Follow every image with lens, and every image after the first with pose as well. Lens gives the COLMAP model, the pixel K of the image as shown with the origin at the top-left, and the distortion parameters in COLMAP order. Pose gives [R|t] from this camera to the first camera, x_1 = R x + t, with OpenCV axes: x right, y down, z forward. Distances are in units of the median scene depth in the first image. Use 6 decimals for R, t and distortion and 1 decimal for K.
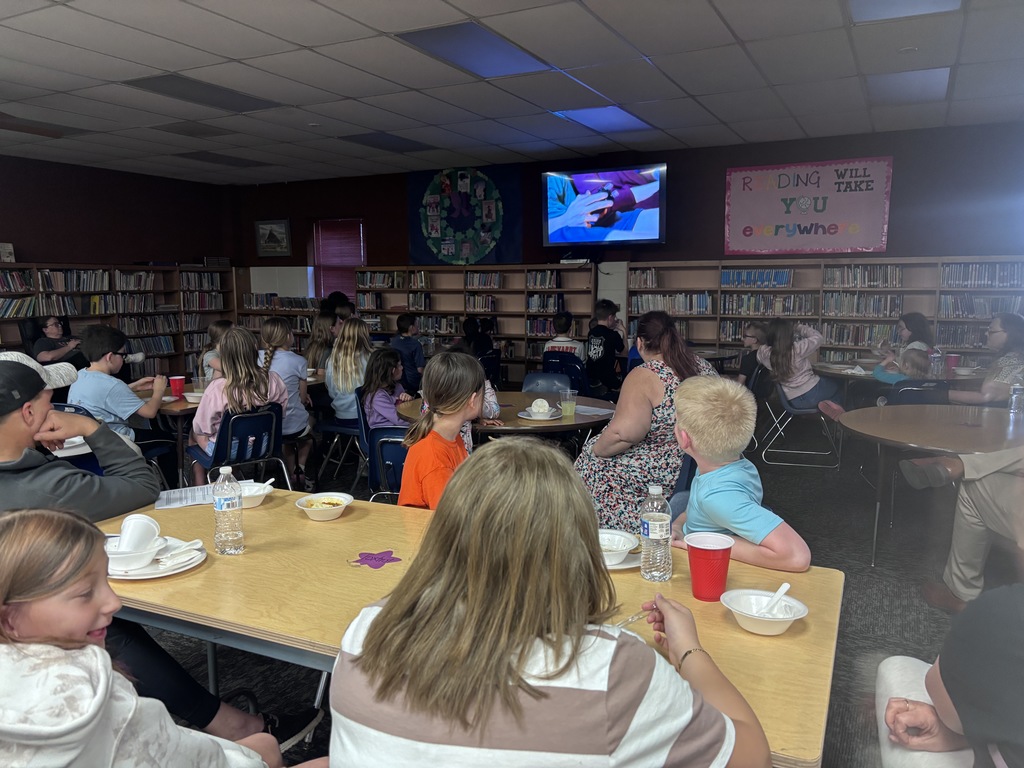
lens RADIAL K [[775.3, 0, 512.0], [0, 775.3, 384.0], [0, 0, 1]] dist [0.079932, -0.077478]
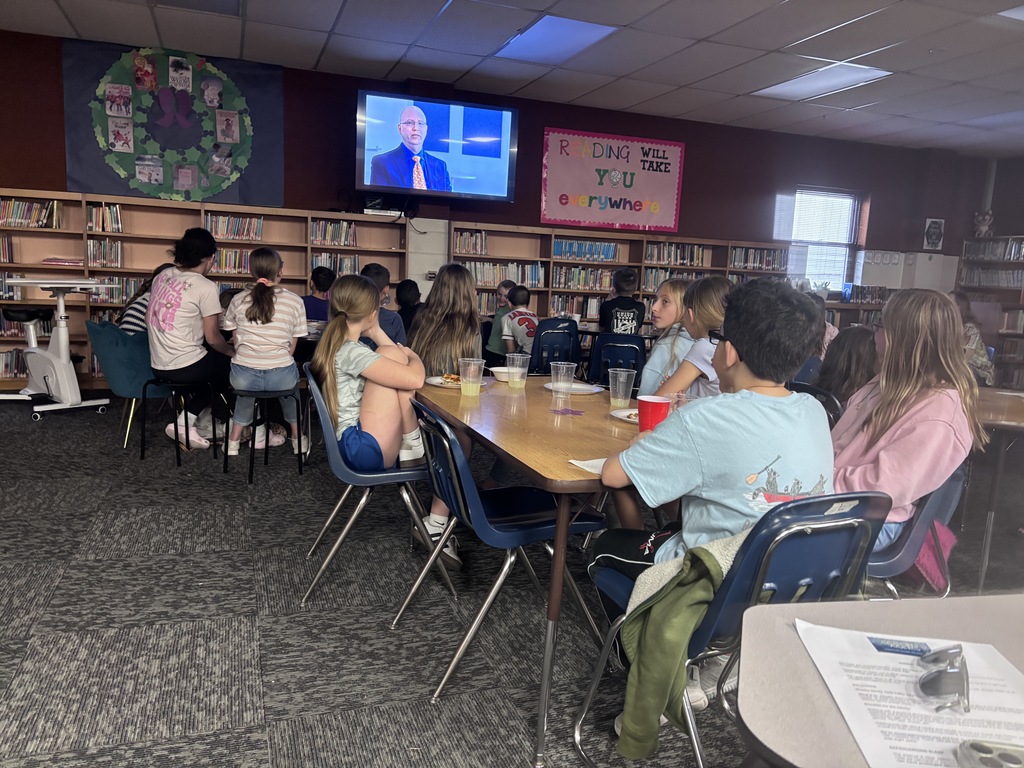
lens RADIAL K [[775.3, 0, 512.0], [0, 775.3, 384.0], [0, 0, 1]] dist [0.079932, -0.077478]
pose [[0.698247, -0.065451, 0.712859, -0.408599], [0.040651, 0.997830, 0.051798, -0.024155], [-0.714702, -0.007190, 0.699392, 0.377293]]
